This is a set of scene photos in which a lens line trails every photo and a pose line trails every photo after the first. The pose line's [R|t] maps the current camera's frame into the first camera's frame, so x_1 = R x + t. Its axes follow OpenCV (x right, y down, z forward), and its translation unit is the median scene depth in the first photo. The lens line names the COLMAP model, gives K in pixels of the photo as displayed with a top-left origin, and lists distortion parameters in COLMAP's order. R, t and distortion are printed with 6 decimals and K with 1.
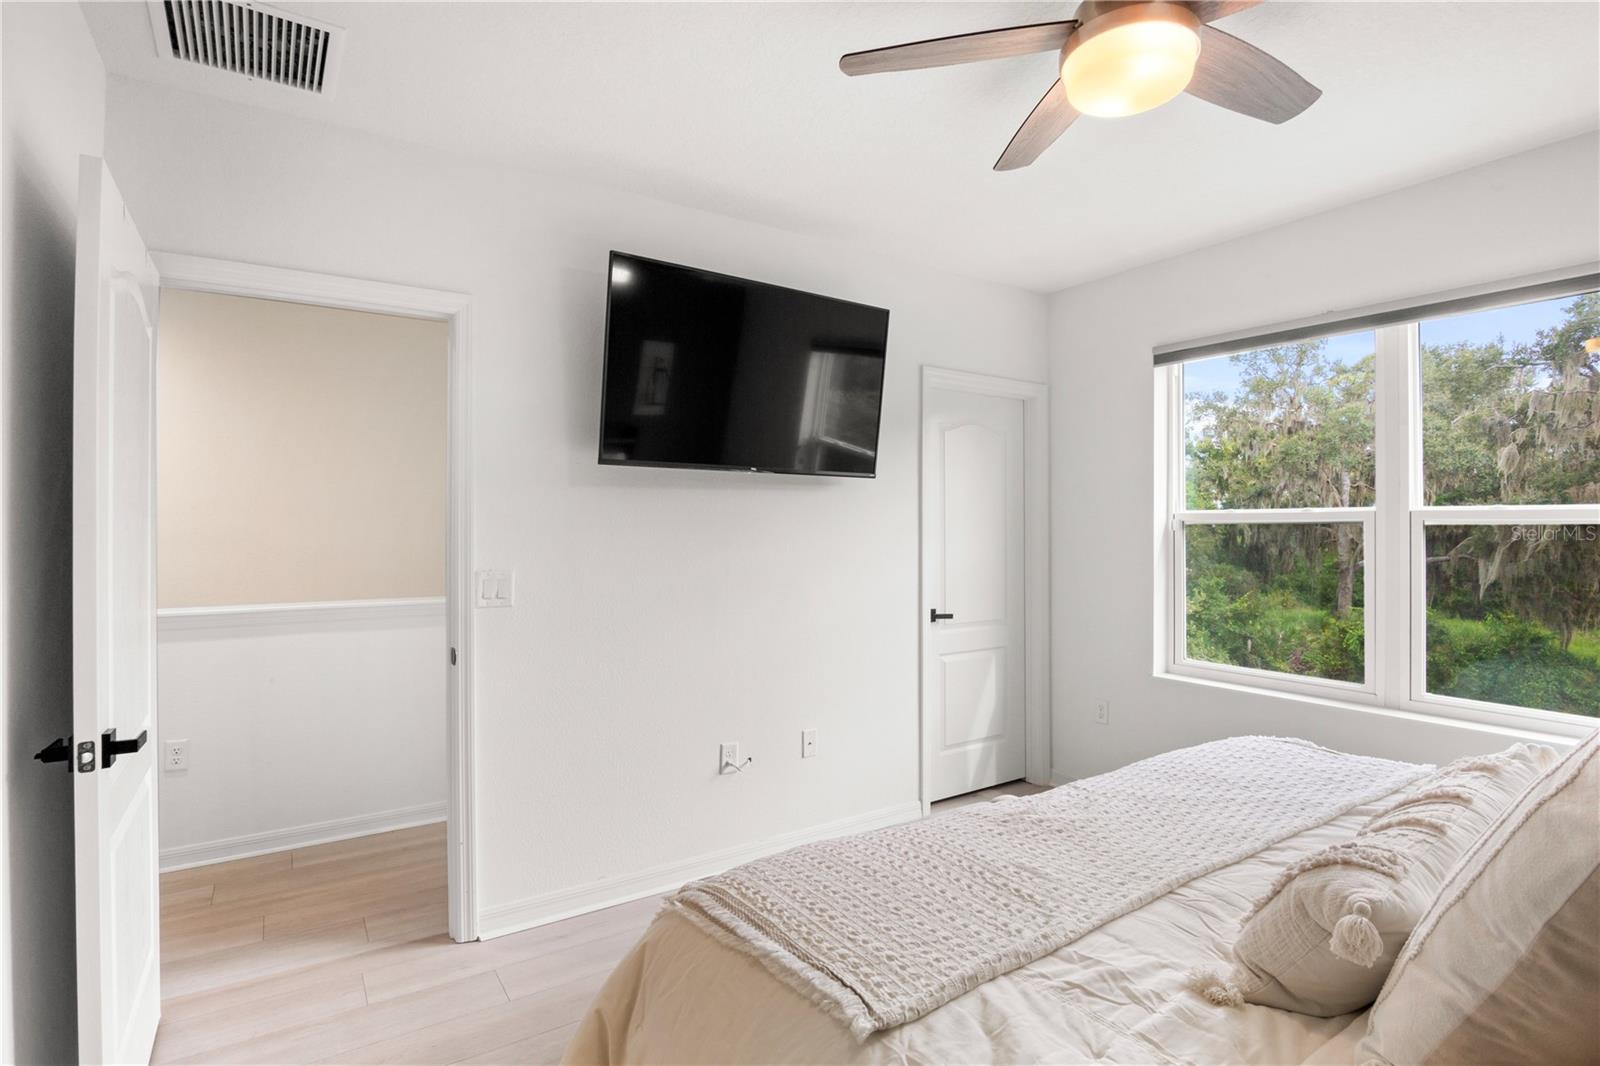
lens RADIAL K [[790.4, 0, 797.6], [0, 790.4, 529.3], [0, 0, 1]] dist [-0.021732, -0.001063]
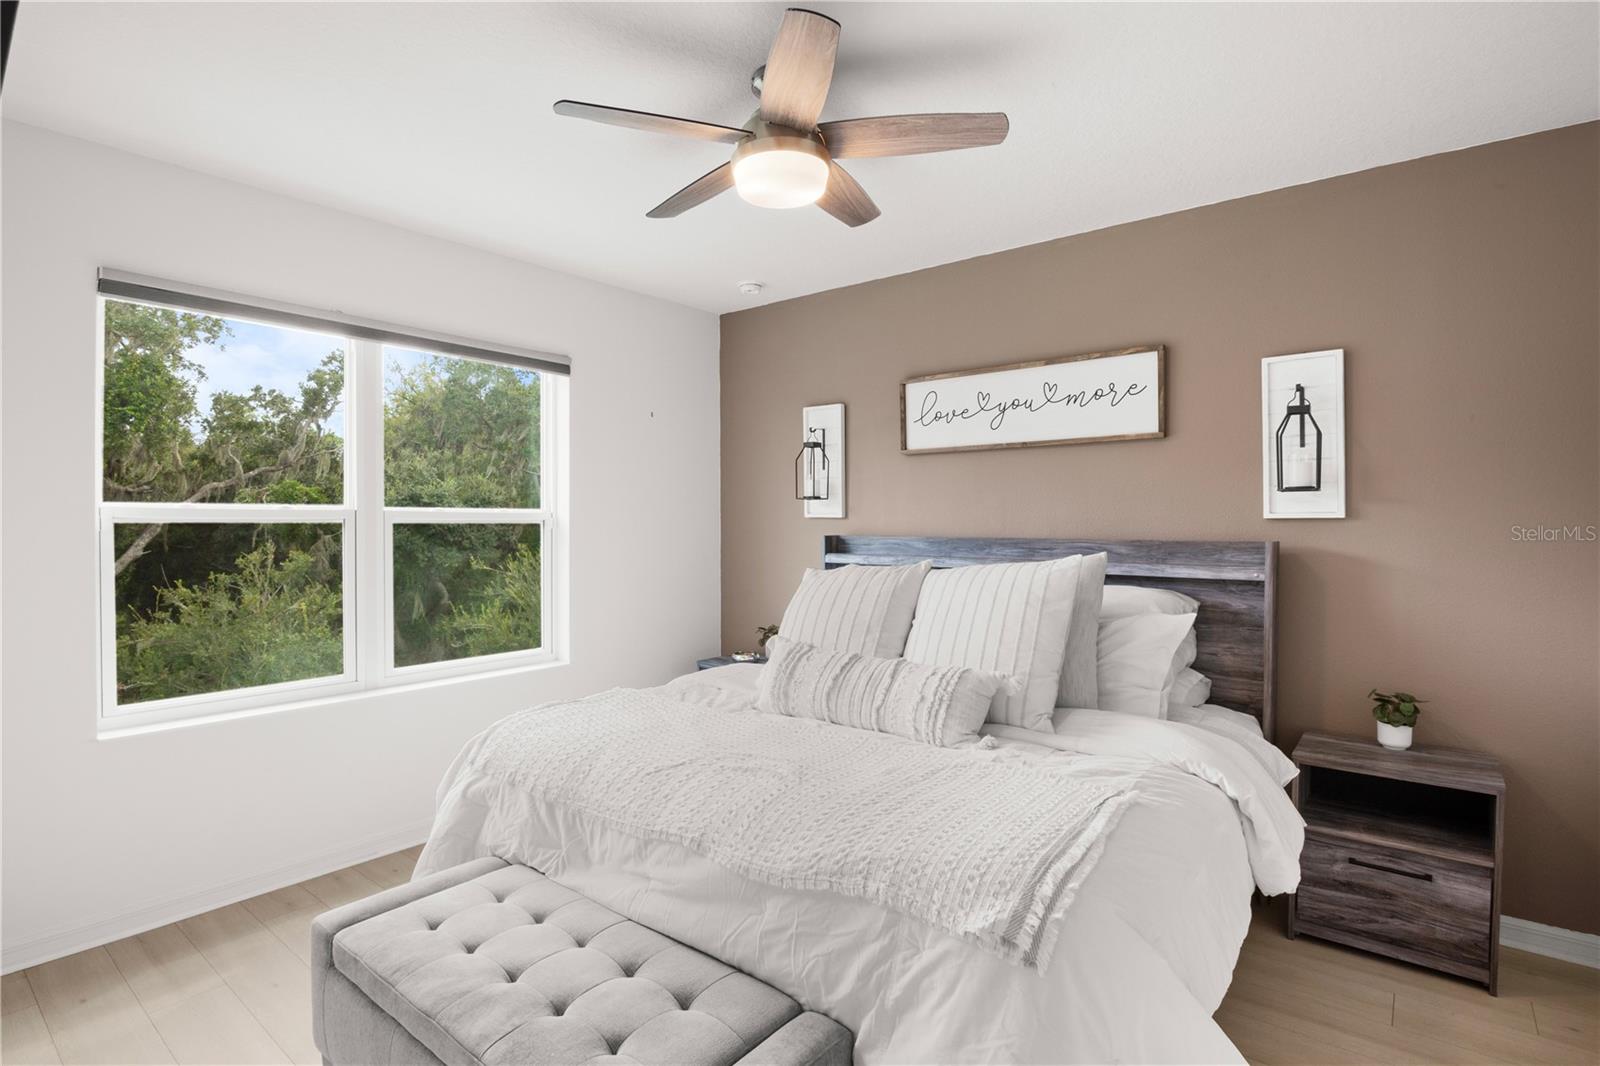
lens RADIAL K [[790.4, 0, 796.5], [0, 790.4, 535.5], [0, 0, 1]] dist [-0.021732, -0.001063]
pose [[-0.308324, -0.011535, 0.951211, -0.753756], [0.002363, 0.999914, 0.012891, -0.001704], [-0.951278, 0.006222, -0.308270, 1.224415]]
